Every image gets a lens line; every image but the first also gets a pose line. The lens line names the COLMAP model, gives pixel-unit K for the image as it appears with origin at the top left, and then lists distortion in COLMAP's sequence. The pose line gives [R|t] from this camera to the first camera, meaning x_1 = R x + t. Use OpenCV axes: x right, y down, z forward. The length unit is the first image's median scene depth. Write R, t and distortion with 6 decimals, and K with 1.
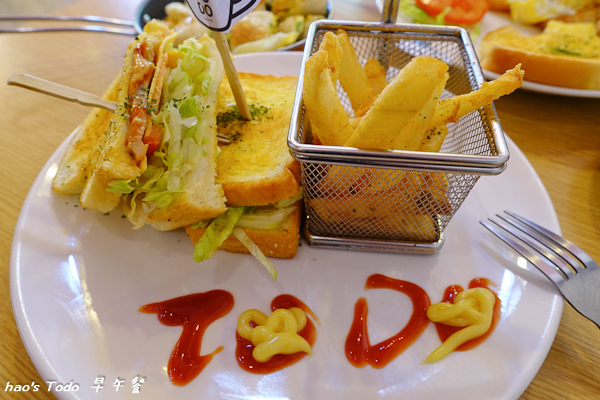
lens RADIAL K [[388.6, 0, 300.0], [0, 388.6, 200.0], [0, 0, 1]] dist [0.000766, -0.000209]
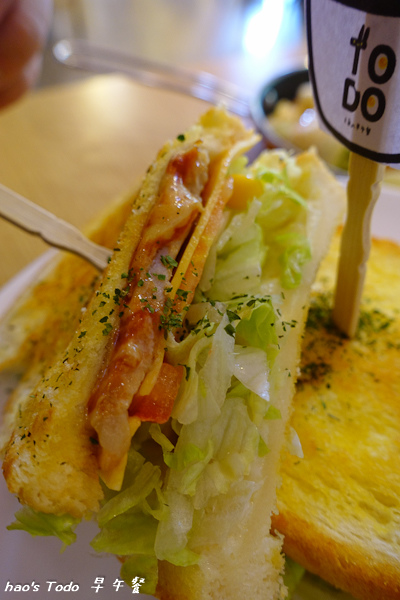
lens RADIAL K [[388.6, 0, 200.0], [0, 388.6, 300.0], [0, 0, 1]] dist [0.000766, -0.000209]
pose [[0.940736, 0.270183, -0.204981, -0.253987], [-0.265826, 0.962773, 0.049041, -0.260545], [0.210600, 0.008355, 0.977537, 0.557931]]
